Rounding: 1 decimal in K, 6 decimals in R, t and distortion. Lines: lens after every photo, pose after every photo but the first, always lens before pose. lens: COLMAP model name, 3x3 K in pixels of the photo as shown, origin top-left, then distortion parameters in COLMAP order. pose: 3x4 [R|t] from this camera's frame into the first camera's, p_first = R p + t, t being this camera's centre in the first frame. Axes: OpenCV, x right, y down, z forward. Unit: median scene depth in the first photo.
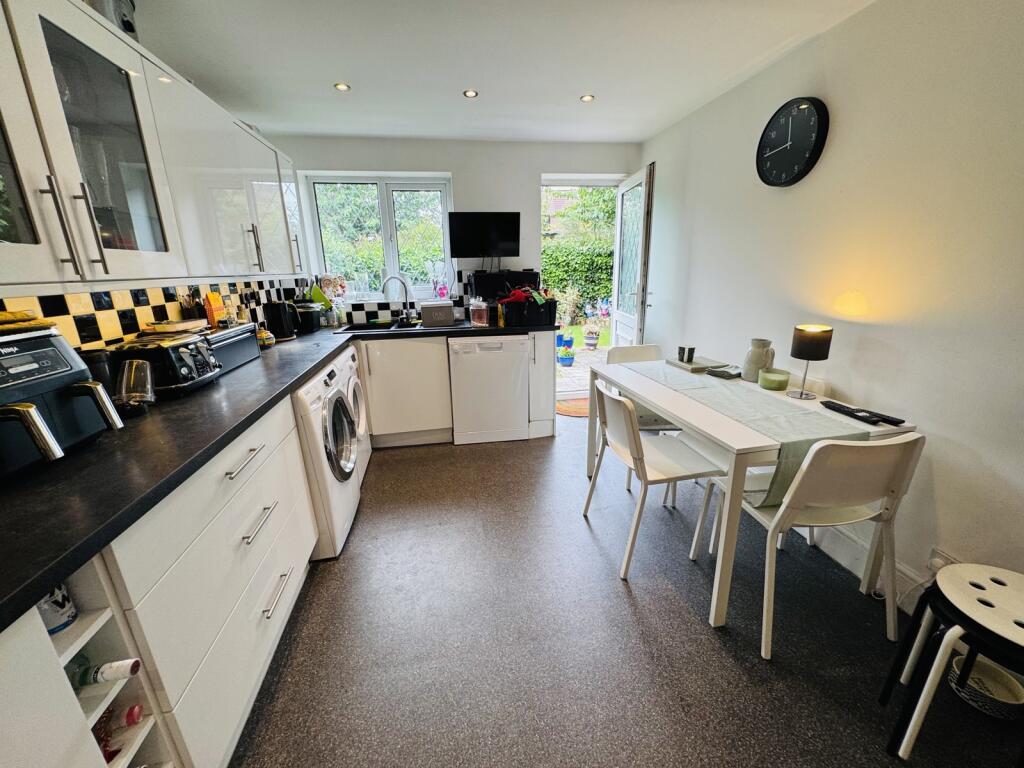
lens RADIAL K [[407.8, 0, 514.6], [0, 407.8, 386.3], [0, 0, 1]] dist [-0.007680, -0.000218]
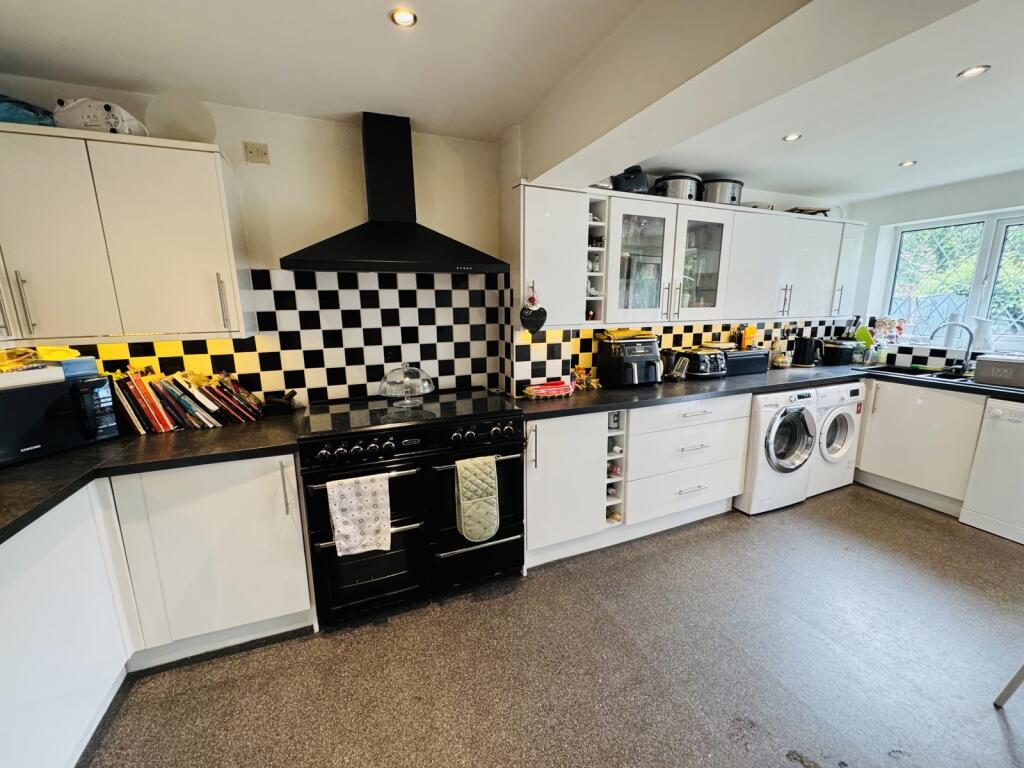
lens RADIAL K [[407.8, 0, 510.8], [0, 407.8, 384.3], [0, 0, 1]] dist [-0.007680, -0.000218]
pose [[0.212395, 0.208072, -0.954774, 0.557951], [-0.269577, 0.951628, 0.147417, -0.000658], [0.939264, 0.226075, 0.258213, -0.219571]]
